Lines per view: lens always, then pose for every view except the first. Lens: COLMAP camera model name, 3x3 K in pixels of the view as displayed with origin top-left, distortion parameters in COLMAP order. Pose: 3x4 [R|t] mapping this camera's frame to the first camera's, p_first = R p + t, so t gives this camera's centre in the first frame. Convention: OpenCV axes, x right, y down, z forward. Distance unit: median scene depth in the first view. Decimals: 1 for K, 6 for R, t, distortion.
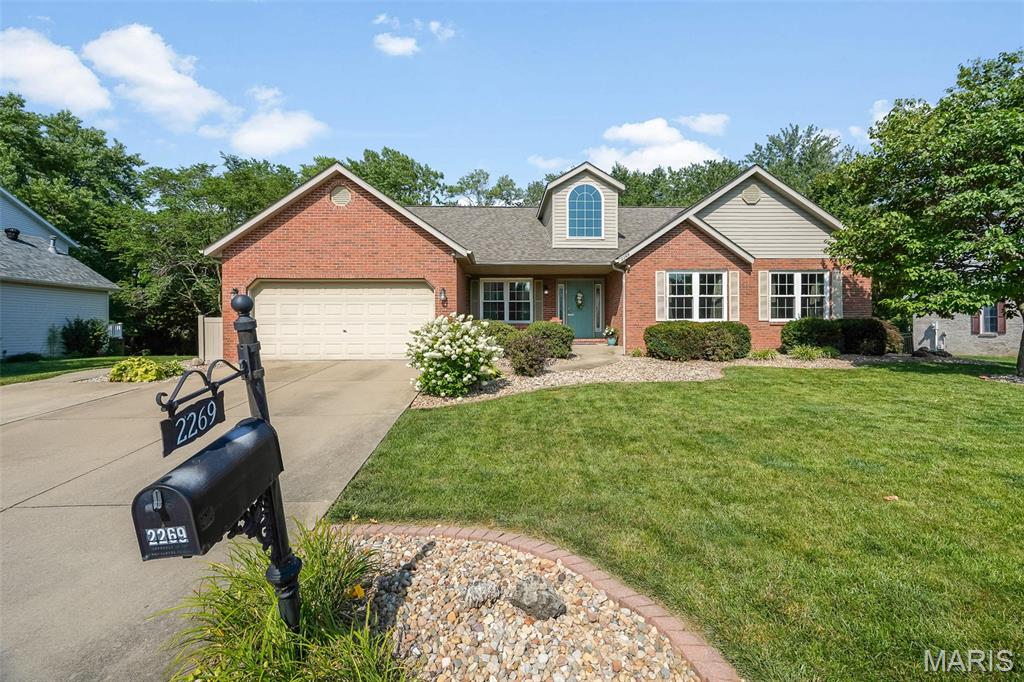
lens RADIAL K [[465.4, 0, 516.4], [0, 465.4, 335.5], [0, 0, 1]] dist [0.009739, 0.001417]
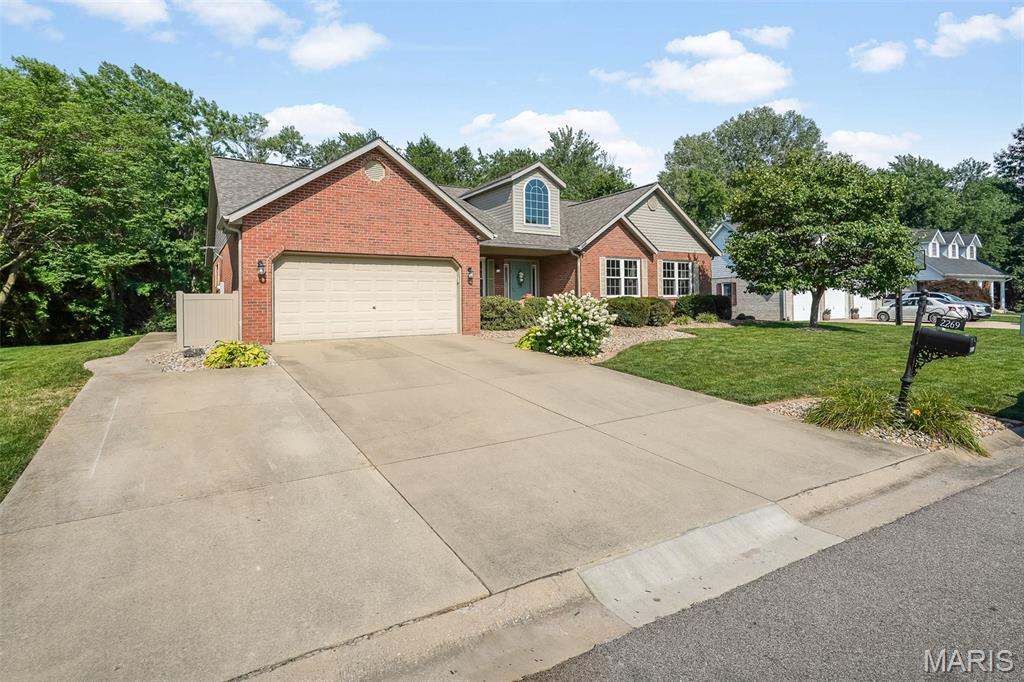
lens RADIAL K [[519.4, 0, 520.7], [0, 519.4, 307.1], [0, 0, 1]] dist [0.010602, -0.000783]
pose [[0.854467, -0.011838, 0.519371, -0.601686], [0.018357, 0.999804, -0.007413, 0.002719], [-0.519181, 0.015868, 0.854517, -0.083680]]
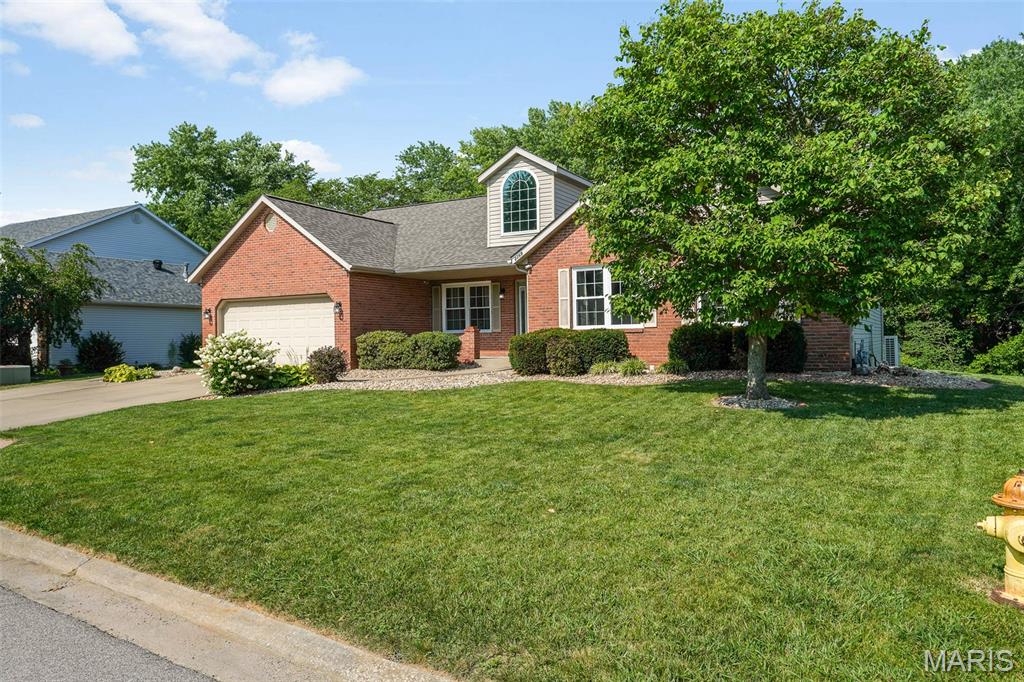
lens RADIAL K [[734.6, 0, 513.5], [0, 734.6, 332.1], [0, 0, 1]] dist [0.037578, 0.003741]
pose [[0.849976, -0.015296, -0.526599, 0.910762], [0.004462, 0.999752, -0.021838, 0.003375], [0.526802, 0.016212, 0.849833, -0.166157]]
